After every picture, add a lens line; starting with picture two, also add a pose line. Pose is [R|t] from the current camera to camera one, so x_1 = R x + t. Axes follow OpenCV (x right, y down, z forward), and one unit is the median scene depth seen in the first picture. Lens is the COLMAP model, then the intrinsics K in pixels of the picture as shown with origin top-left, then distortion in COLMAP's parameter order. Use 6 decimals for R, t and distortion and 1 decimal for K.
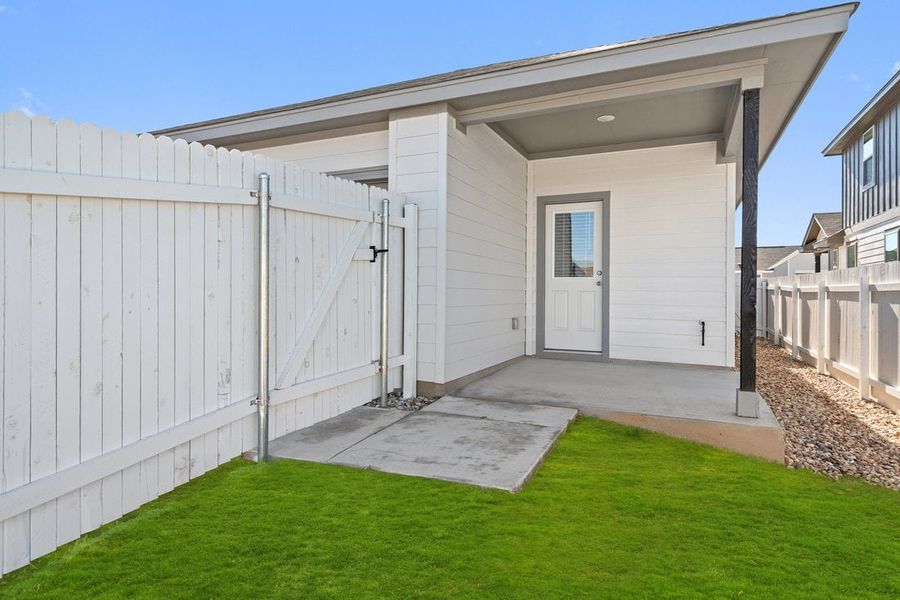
lens RADIAL K [[507.1, 0, 448.4], [0, 507.1, 285.5], [0, 0, 1]] dist [0.003010, 0.001384]
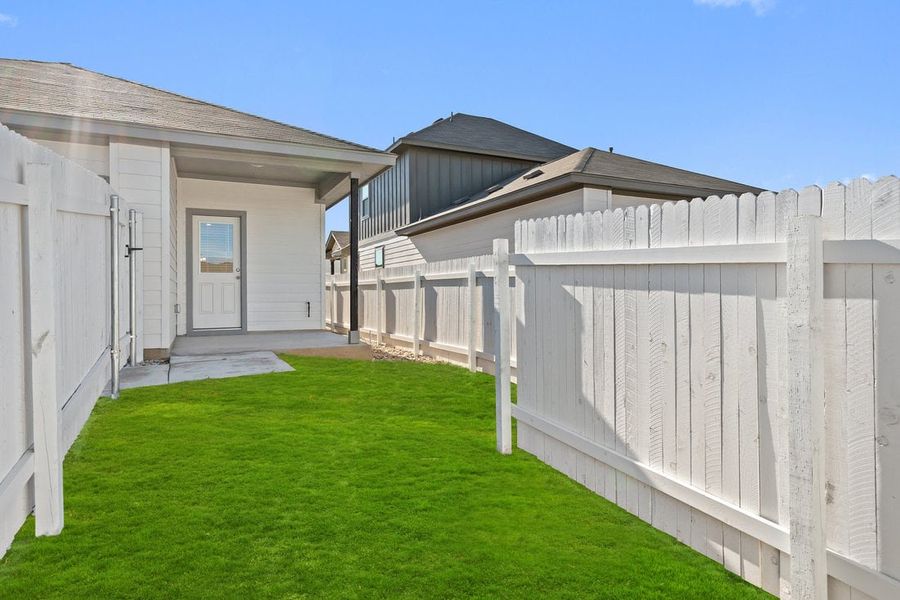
lens RADIAL K [[507.1, 0, 448.4], [0, 507.1, 285.5], [0, 0, 1]] dist [0.003010, 0.001384]
pose [[0.629434, -0.001688, 0.777052, -0.395519], [0.002340, 0.999997, 0.000276, 0.017536], [-0.777051, 0.001644, 0.629436, -0.292018]]
